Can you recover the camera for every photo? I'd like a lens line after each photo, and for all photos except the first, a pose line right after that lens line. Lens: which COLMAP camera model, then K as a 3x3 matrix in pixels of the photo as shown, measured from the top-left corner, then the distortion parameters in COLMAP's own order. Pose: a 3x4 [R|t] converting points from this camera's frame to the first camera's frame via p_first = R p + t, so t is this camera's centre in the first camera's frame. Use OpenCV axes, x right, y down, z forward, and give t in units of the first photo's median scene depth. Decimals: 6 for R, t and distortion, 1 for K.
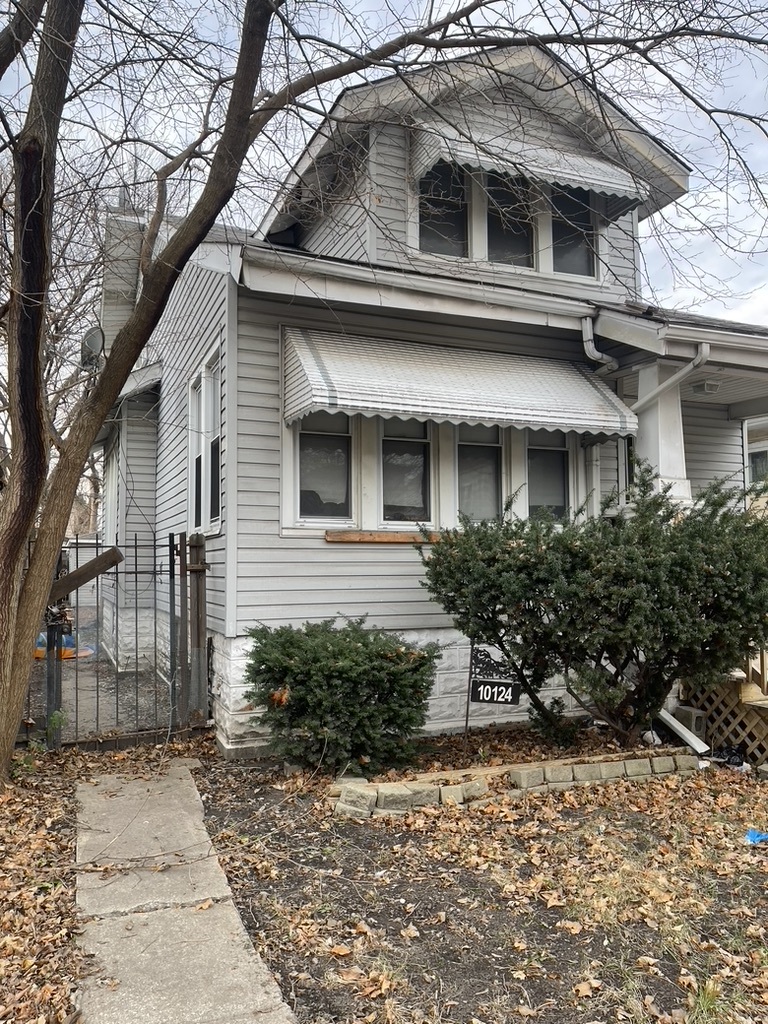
lens RADIAL K [[752.1, 0, 384.0], [0, 752.1, 512.0], [0, 0, 1]] dist [0.063405, -0.073507]
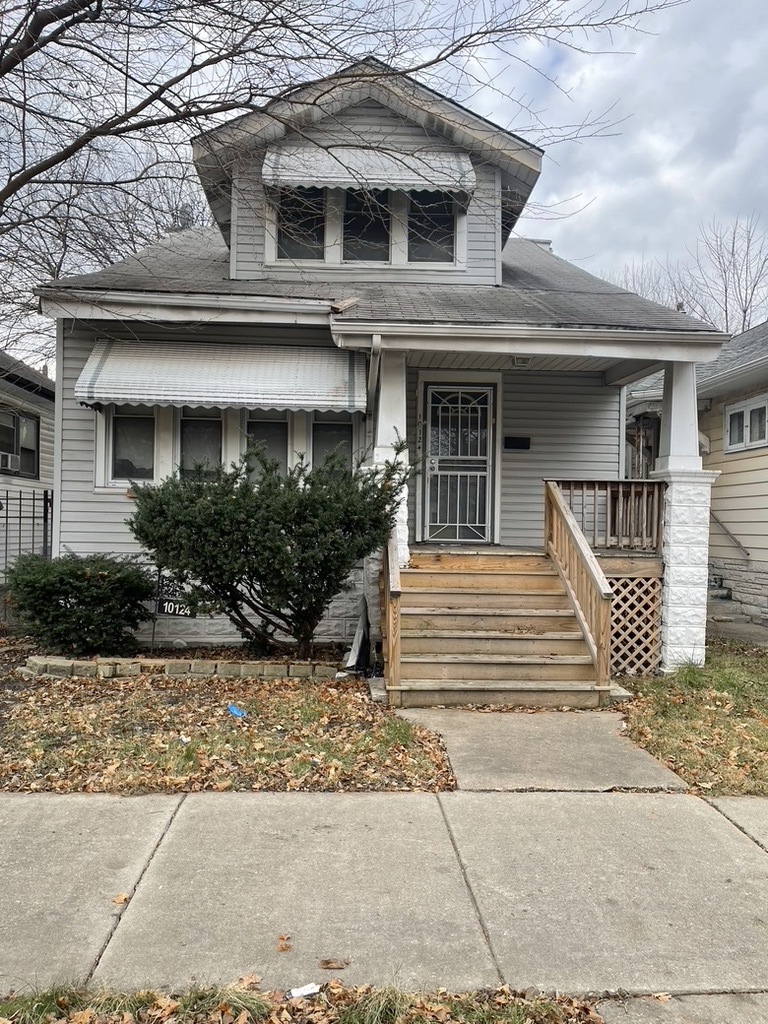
lens RADIAL K [[752.1, 0, 384.0], [0, 752.1, 512.0], [0, 0, 1]] dist [0.063405, -0.073507]
pose [[0.939005, 0.016825, -0.343491, 0.818524], [-0.000881, 0.998917, 0.046522, 0.002304], [0.343902, -0.043381, 0.938003, -0.119661]]
